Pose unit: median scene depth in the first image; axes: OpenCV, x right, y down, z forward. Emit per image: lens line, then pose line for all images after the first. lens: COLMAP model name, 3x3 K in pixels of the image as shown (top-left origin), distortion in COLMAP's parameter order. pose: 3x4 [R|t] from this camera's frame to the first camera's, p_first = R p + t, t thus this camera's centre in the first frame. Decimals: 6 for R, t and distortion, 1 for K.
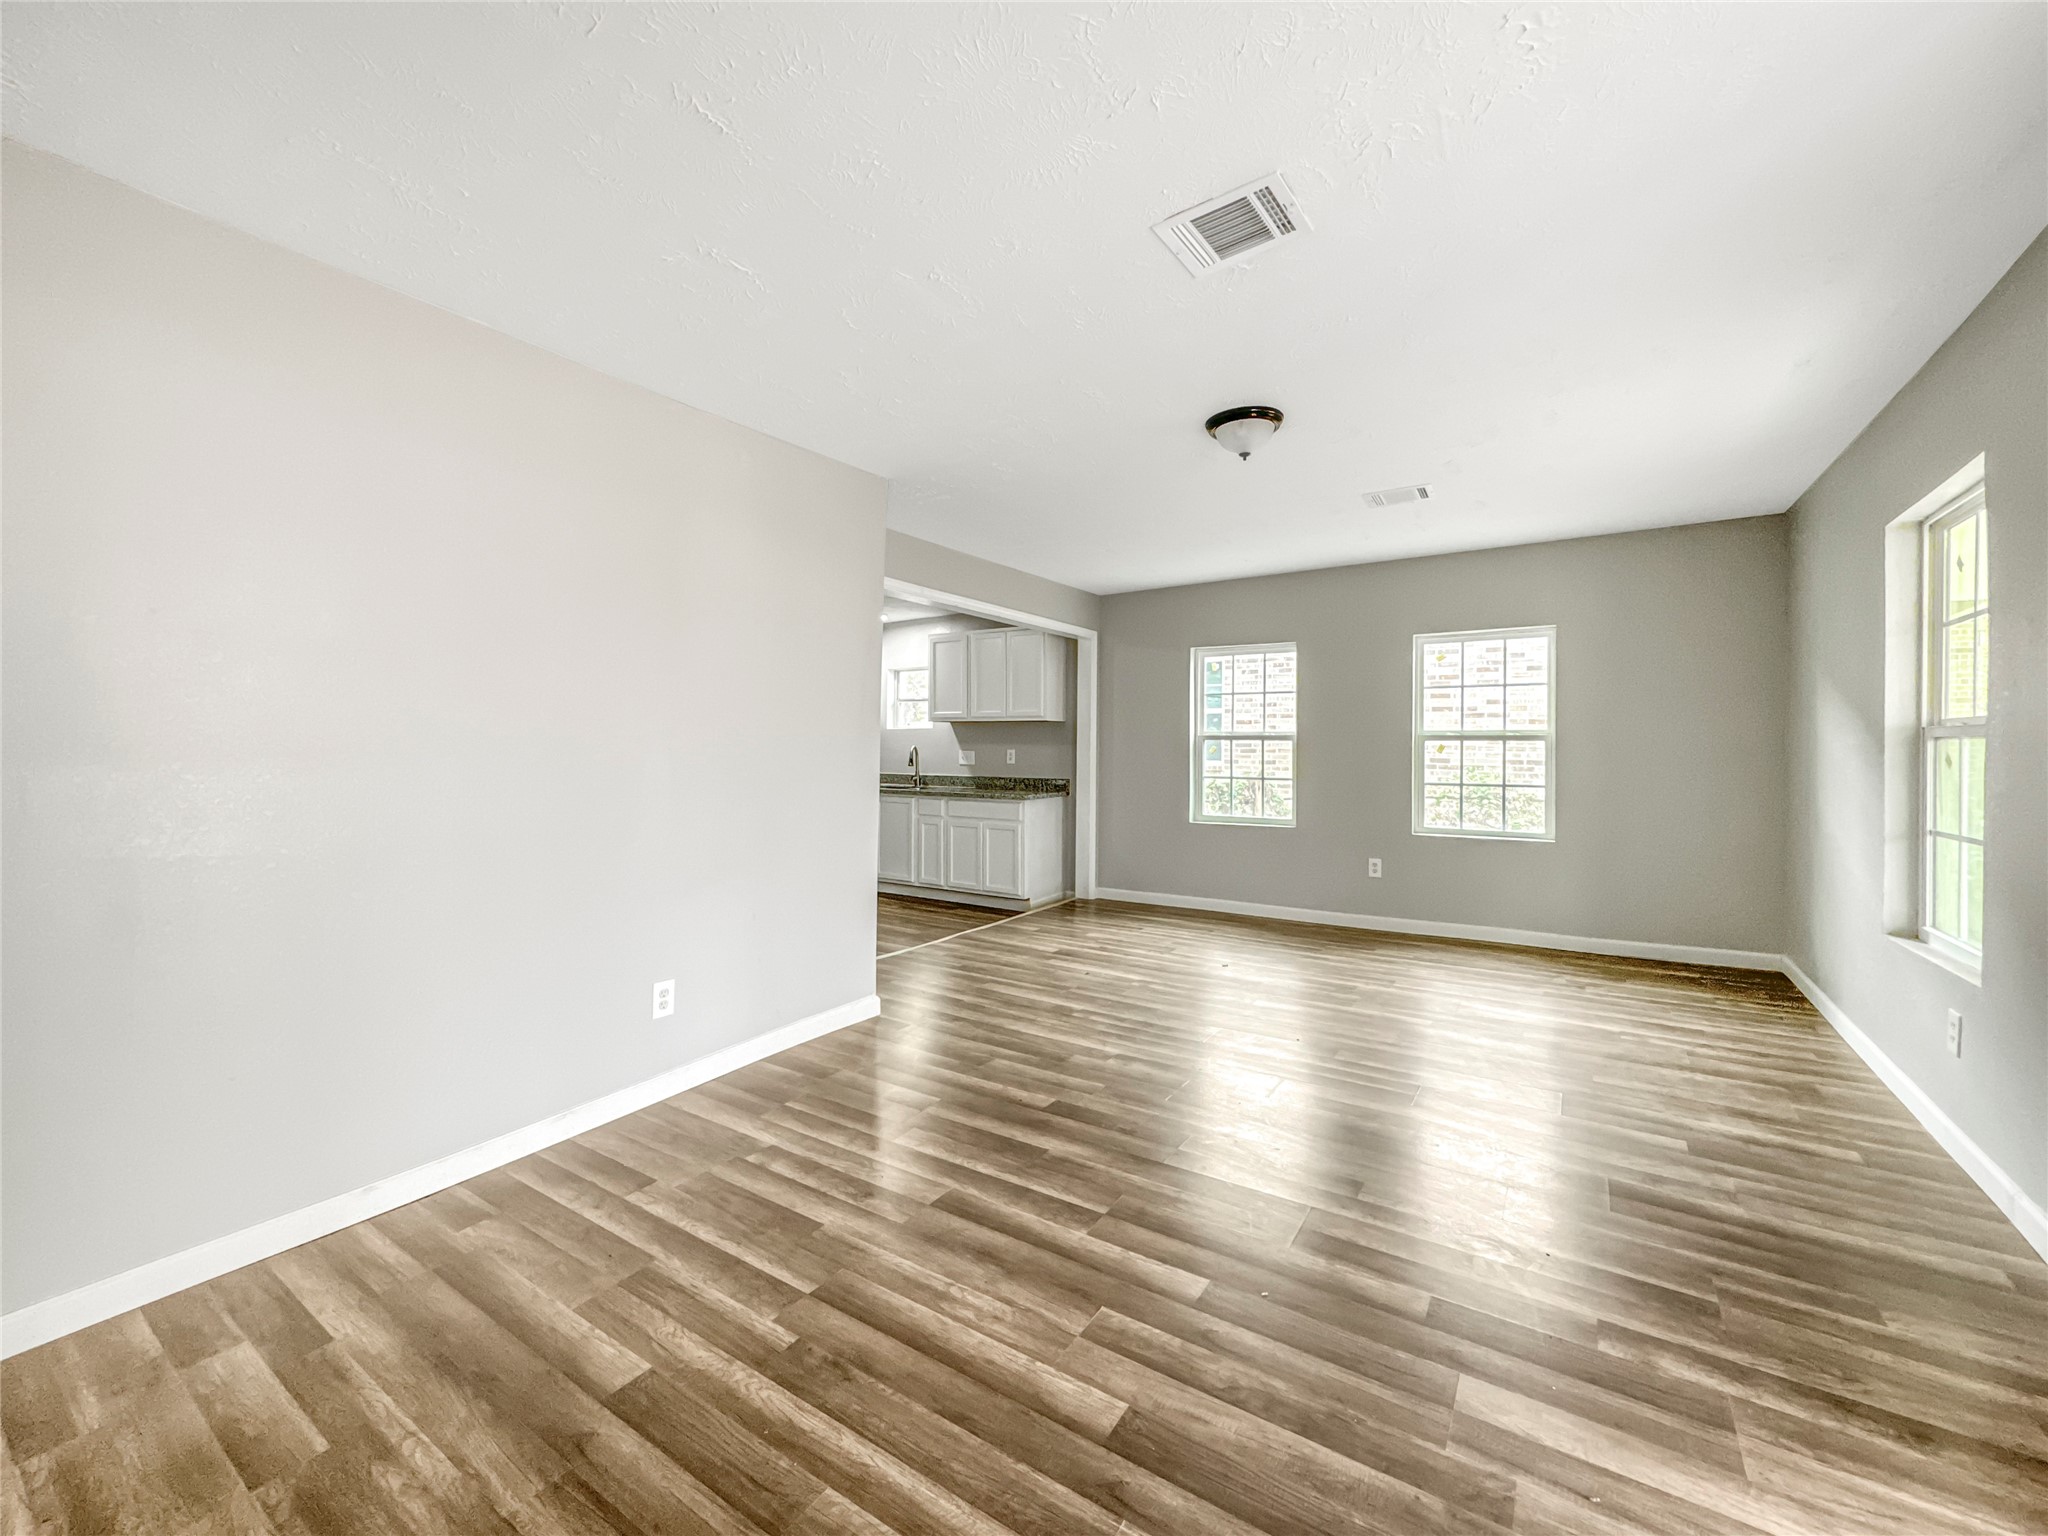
lens RADIAL K [[824.2, 0, 1017.6], [0, 824.2, 749.6], [0, 0, 1]] dist [-0.001682, -0.000422]
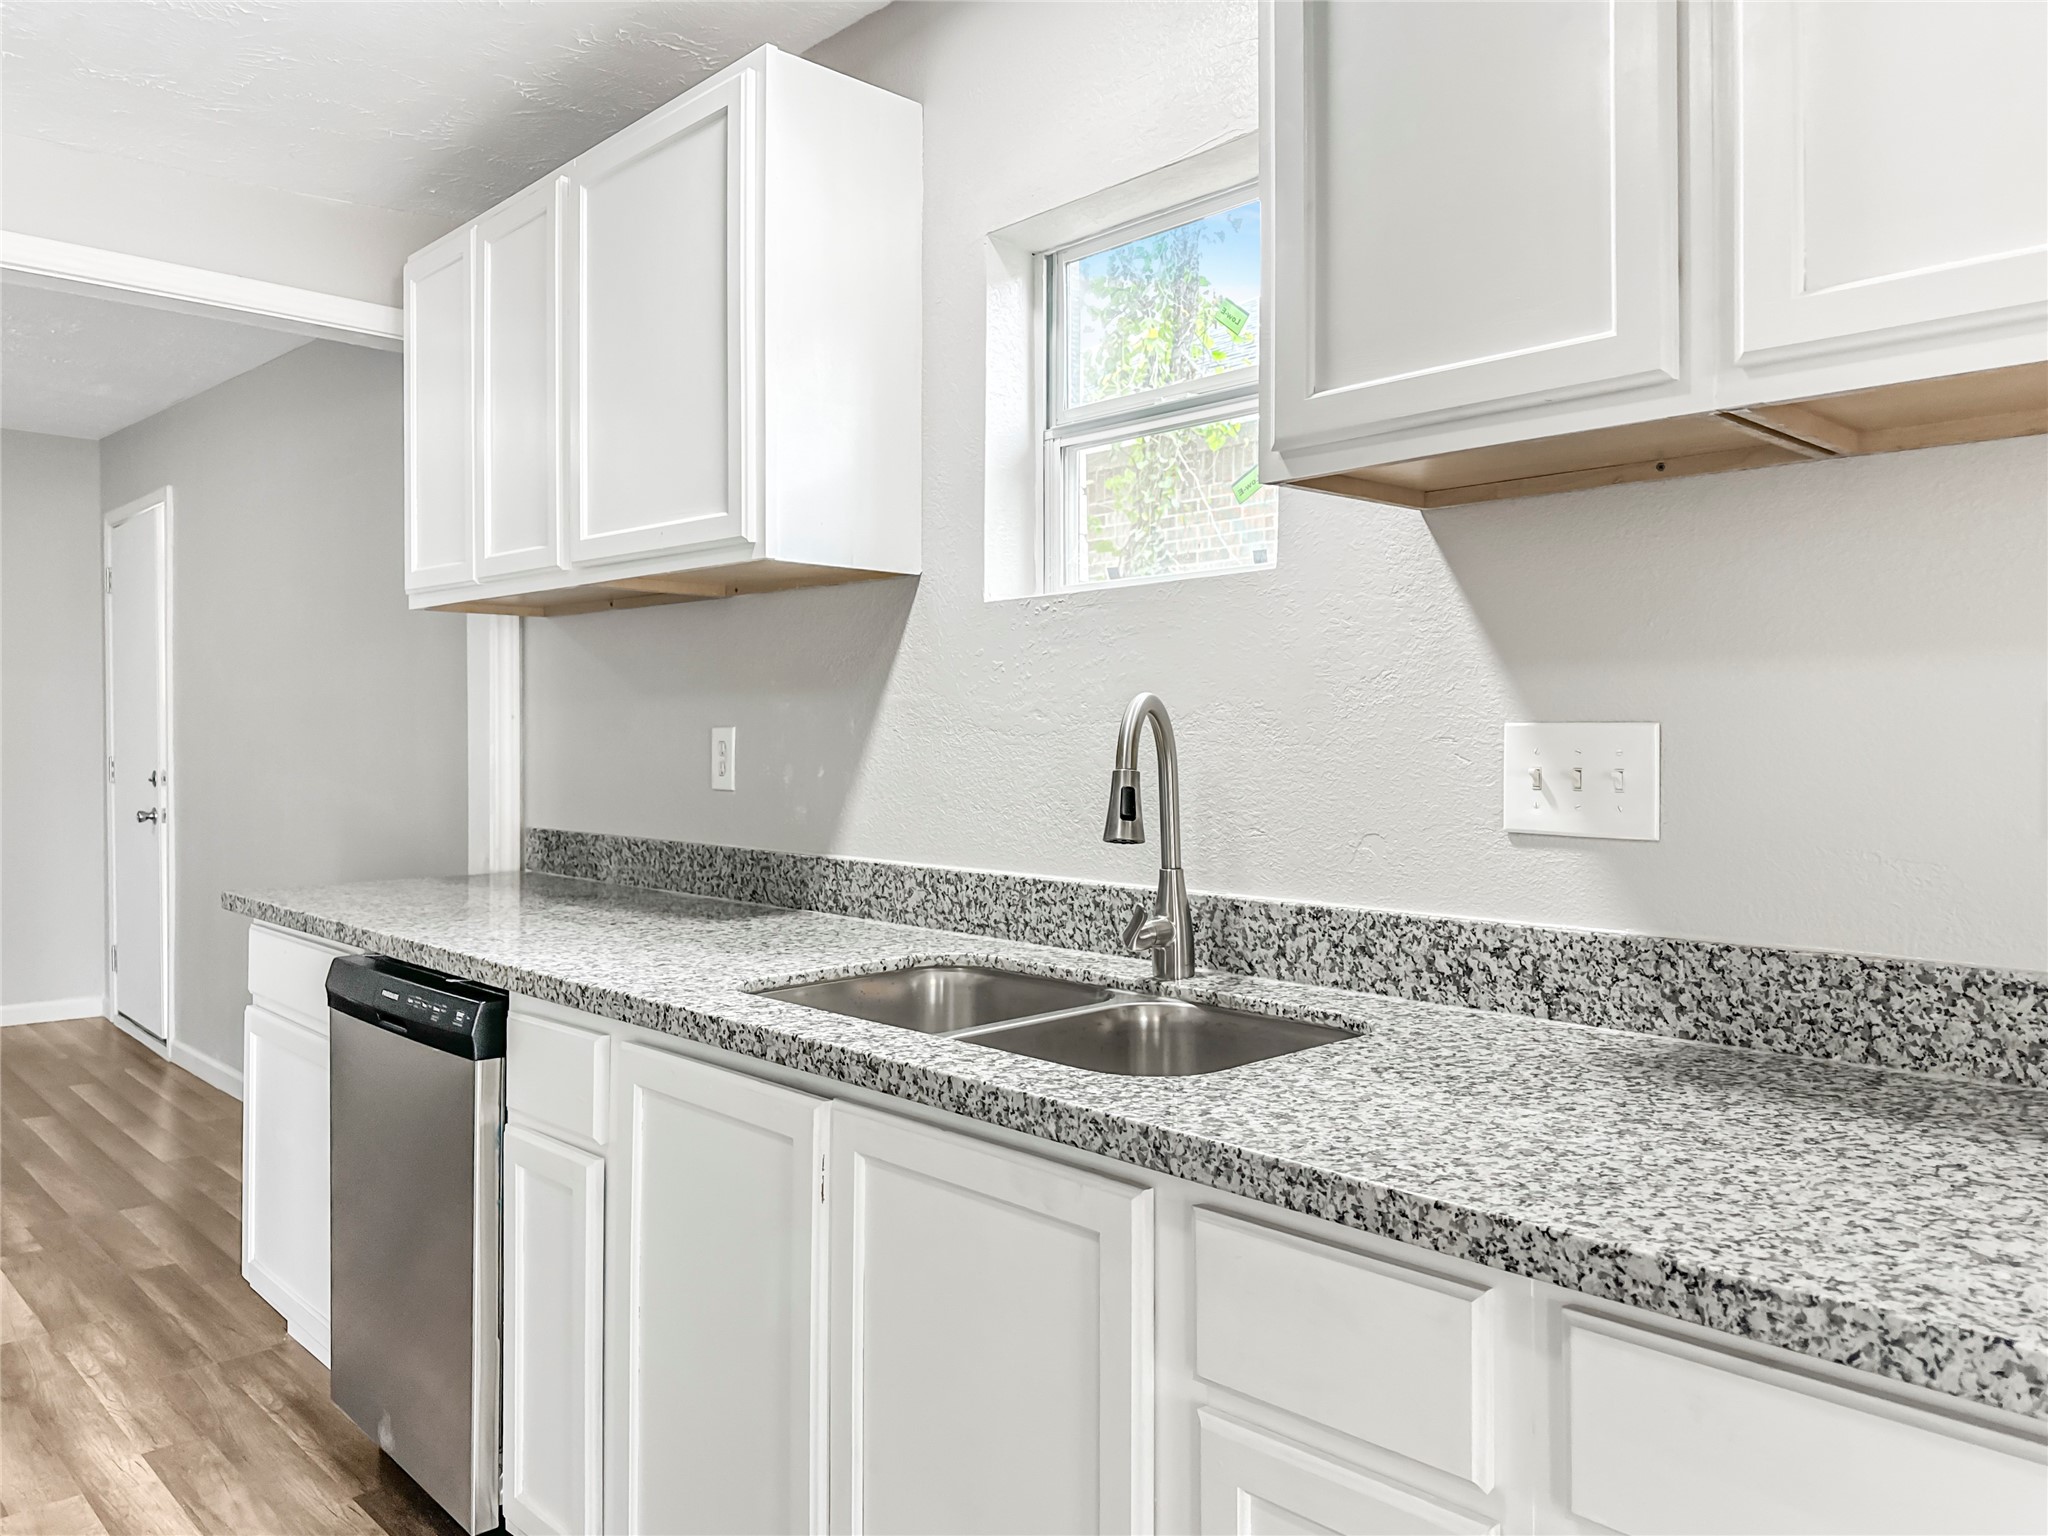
lens RADIAL K [[1456.9, 0, 1019.5], [0, 1456.9, 728.6], [0, 0, 1]] dist [0.087963, -0.112671]
pose [[0.975909, -0.008458, -0.218013, -0.101283], [0.005661, 0.999894, -0.013450, 0.004936], [0.218104, 0.011892, 0.975853, 0.819757]]
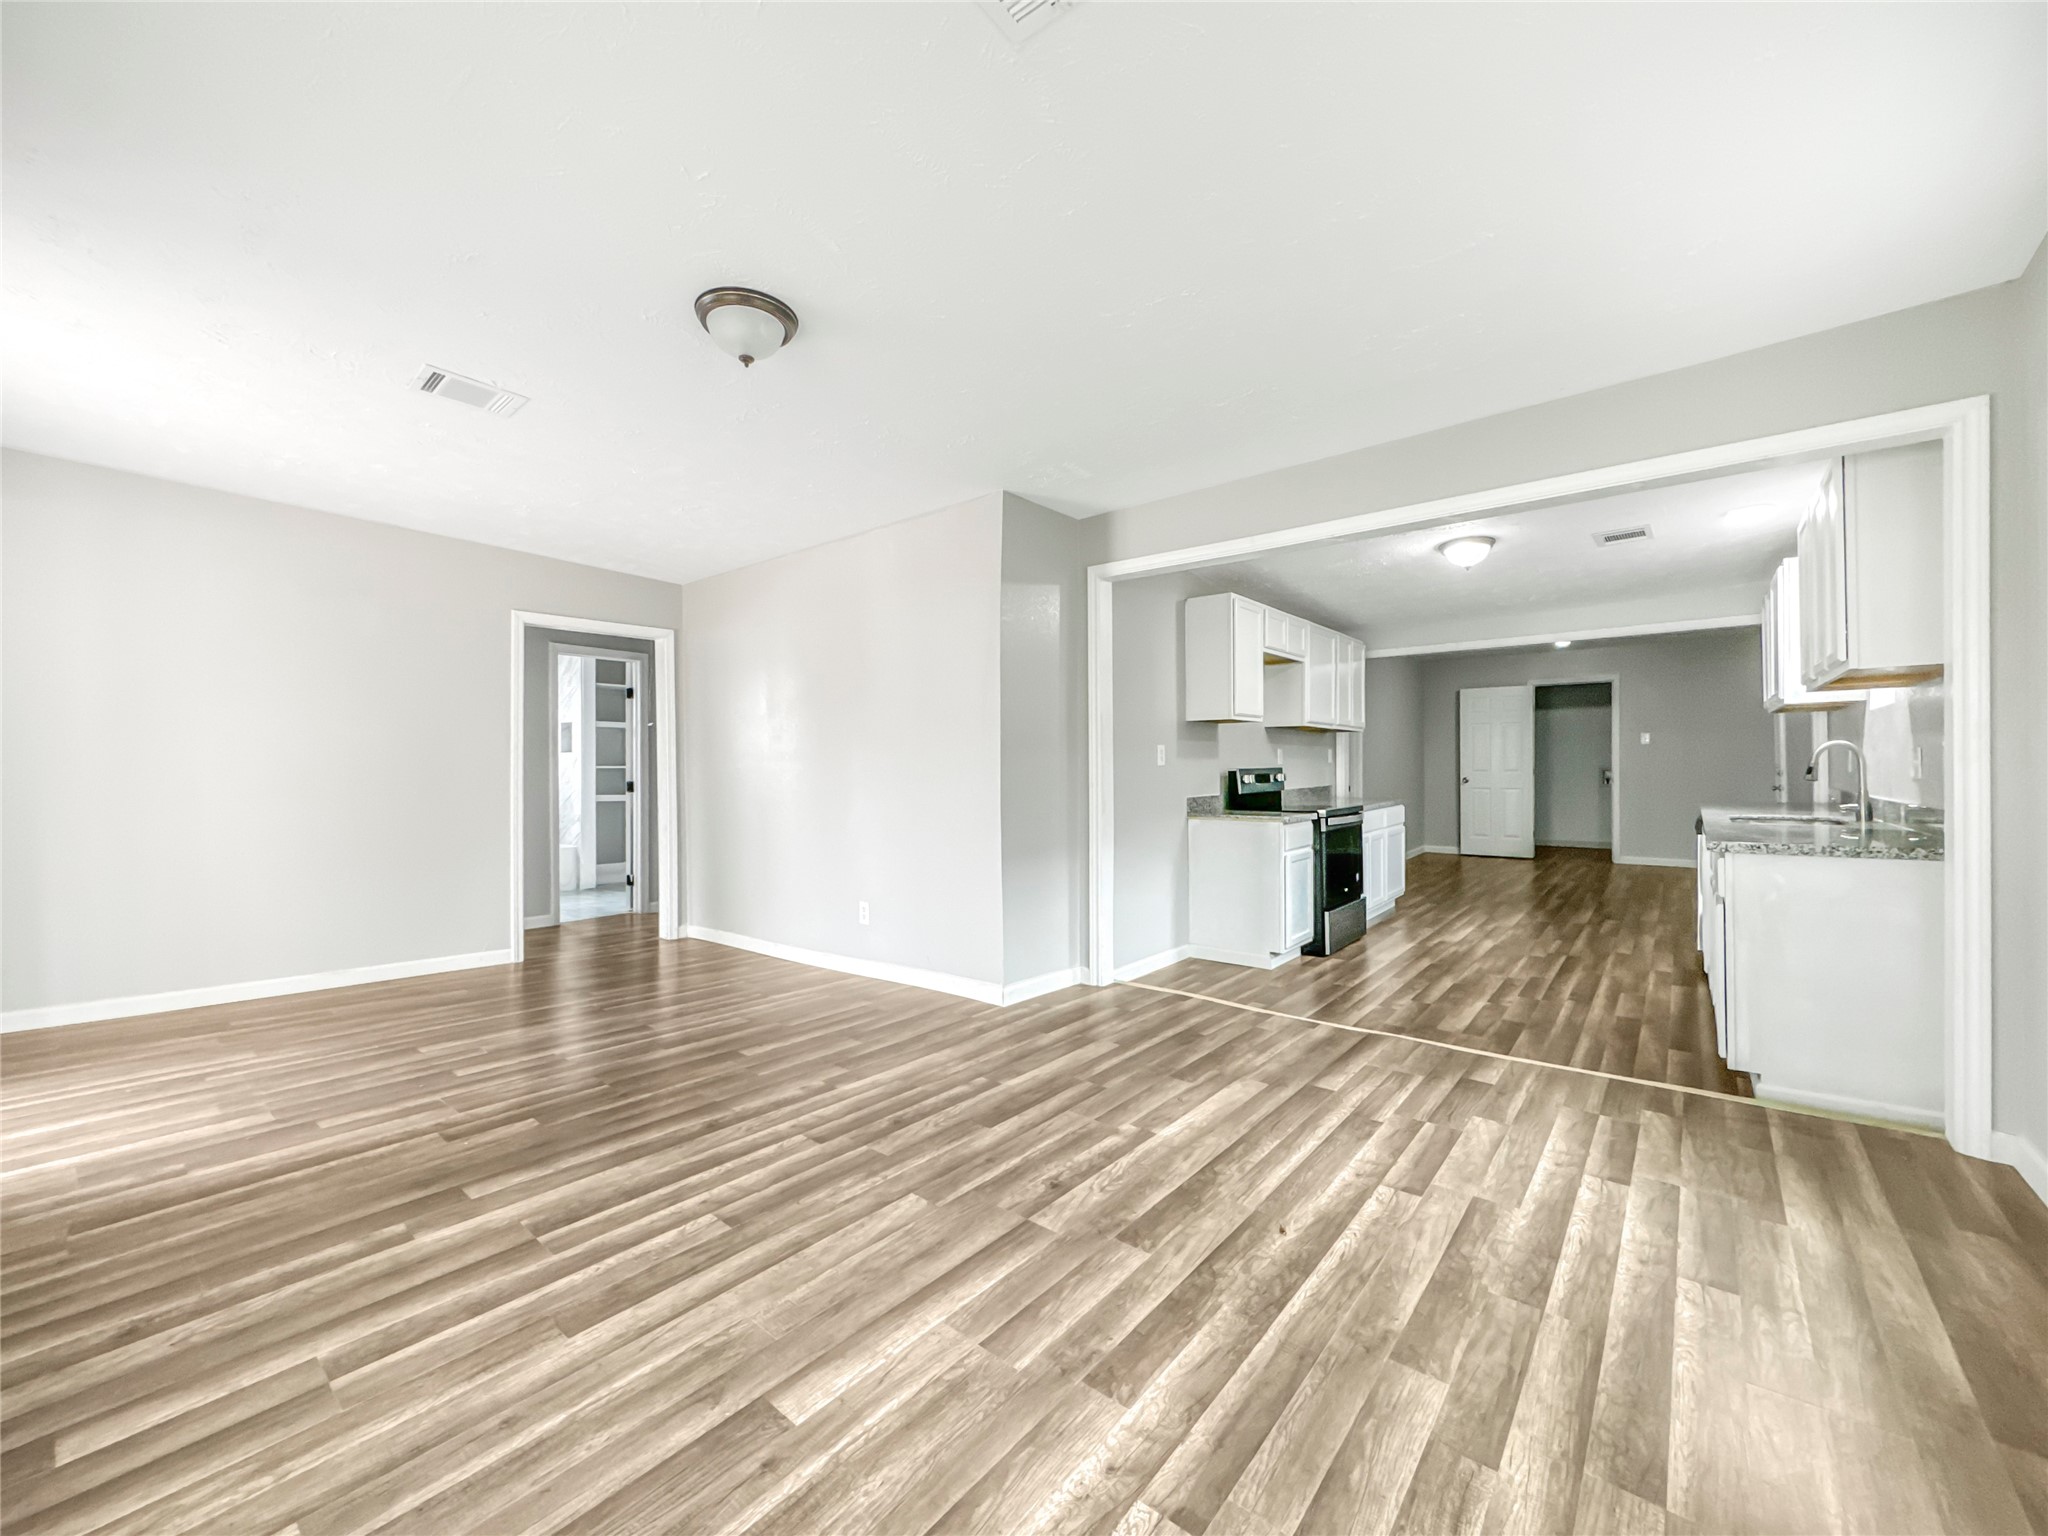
lens RADIAL K [[817.2, 0, 1024.4], [0, 817.2, 769.8], [0, 0, 1]] dist [-0.001049, 0.000026]
pose [[-0.092177, -0.002585, -0.995739, 0.456115], [0.004734, 0.999984, -0.003034, 0.012878], [0.995731, -0.004993, -0.092163, 0.593727]]
